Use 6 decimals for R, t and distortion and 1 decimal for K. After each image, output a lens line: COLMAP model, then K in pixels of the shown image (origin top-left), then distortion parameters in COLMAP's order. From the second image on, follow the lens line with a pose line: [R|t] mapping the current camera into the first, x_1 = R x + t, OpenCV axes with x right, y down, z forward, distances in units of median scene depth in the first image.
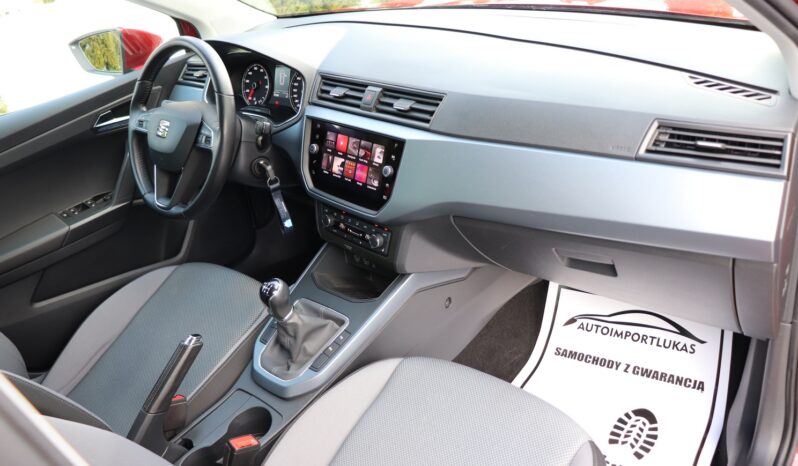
lens RADIAL K [[666.3, 0, 383.0], [0, 666.3, 232.6], [0, 0, 1]] dist [-0.182015, 0.170703]
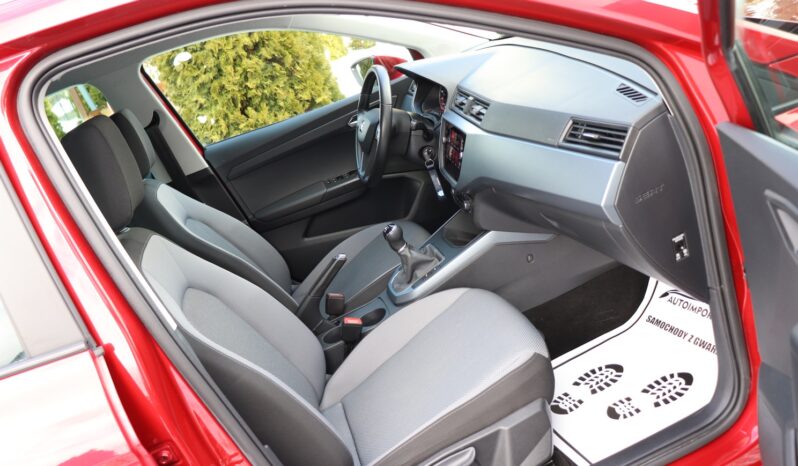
lens RADIAL K [[666.3, 0, 383.0], [0, 666.3, 232.6], [0, 0, 1]] dist [-0.182015, 0.170703]
pose [[0.817429, 0.083959, -0.569878, 0.646404], [-0.081952, 0.996208, 0.029218, 0.043383], [0.570170, 0.022819, 0.821209, -0.259483]]
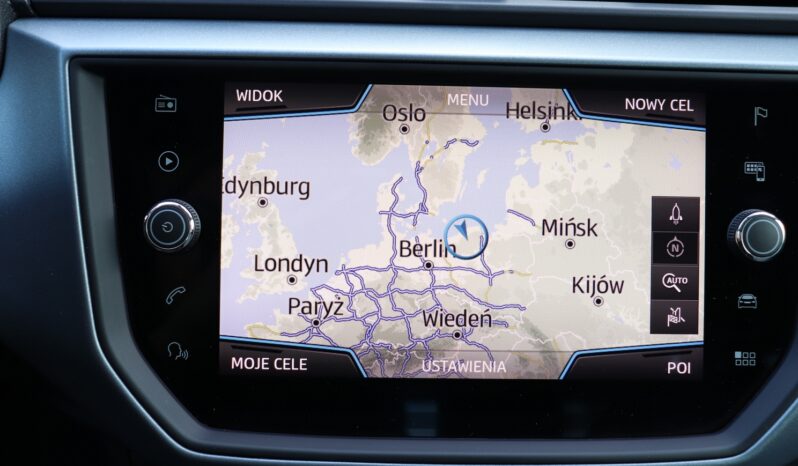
lens RADIAL K [[900.1, 0, 388.1], [0, 900.1, 234.4], [0, 0, 1]] dist [-0.097301, 0.162684]
pose [[0.640730, -0.148113, 0.753344, -0.264253], [0.255528, 0.966415, -0.027326, -0.105791], [-0.723996, 0.210009, 0.657058, 0.820972]]
